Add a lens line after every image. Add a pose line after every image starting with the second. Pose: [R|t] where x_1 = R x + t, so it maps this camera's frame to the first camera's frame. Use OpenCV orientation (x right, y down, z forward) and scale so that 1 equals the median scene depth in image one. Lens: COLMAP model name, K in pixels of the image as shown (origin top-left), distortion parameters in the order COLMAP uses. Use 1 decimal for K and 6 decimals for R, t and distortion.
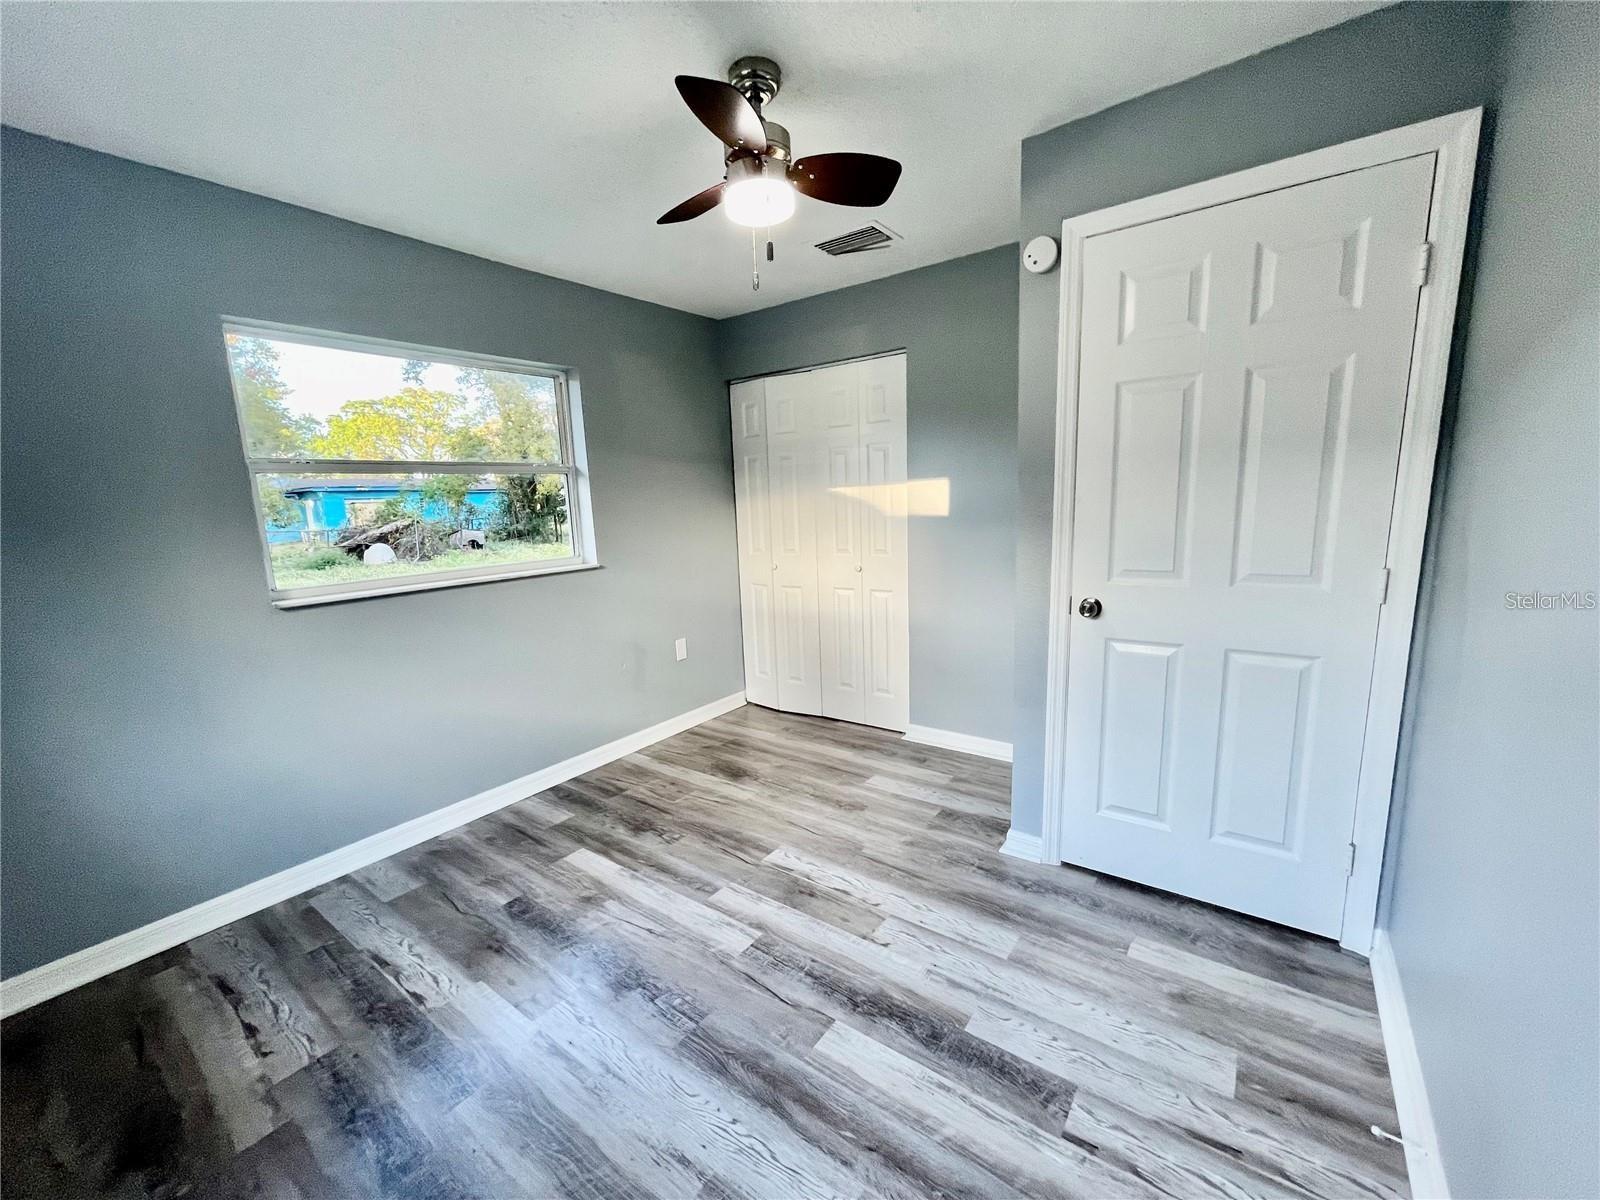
lens RADIAL K [[645.0, 0, 797.1], [0, 645.0, 602.6], [0, 0, 1]] dist [-0.002195, 0.001613]
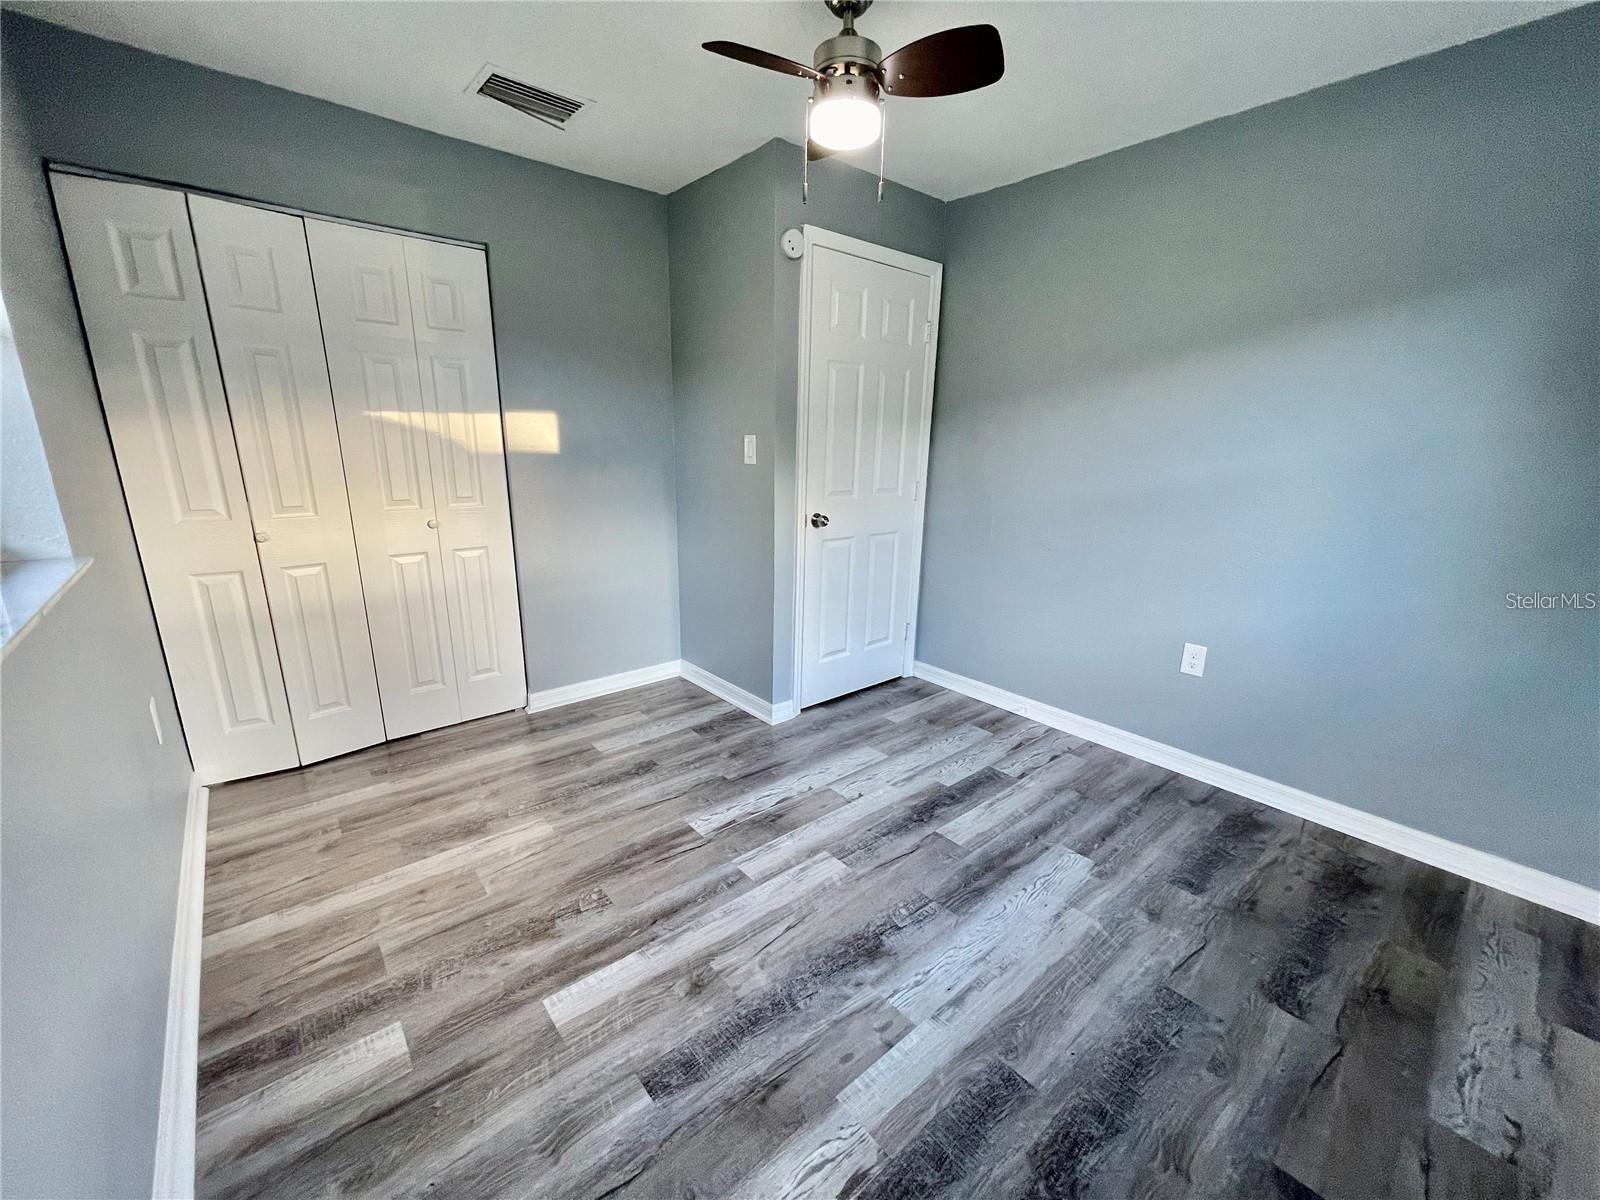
lens RADIAL K [[645.0, 0, 791.3], [0, 645.0, 599.2], [0, 0, 1]] dist [-0.002195, 0.001613]
pose [[0.236185, -0.197524, 0.951420, -0.869526], [0.131885, 0.976578, 0.170008, -0.064480], [-0.962717, 0.085325, 0.256703, 0.662120]]
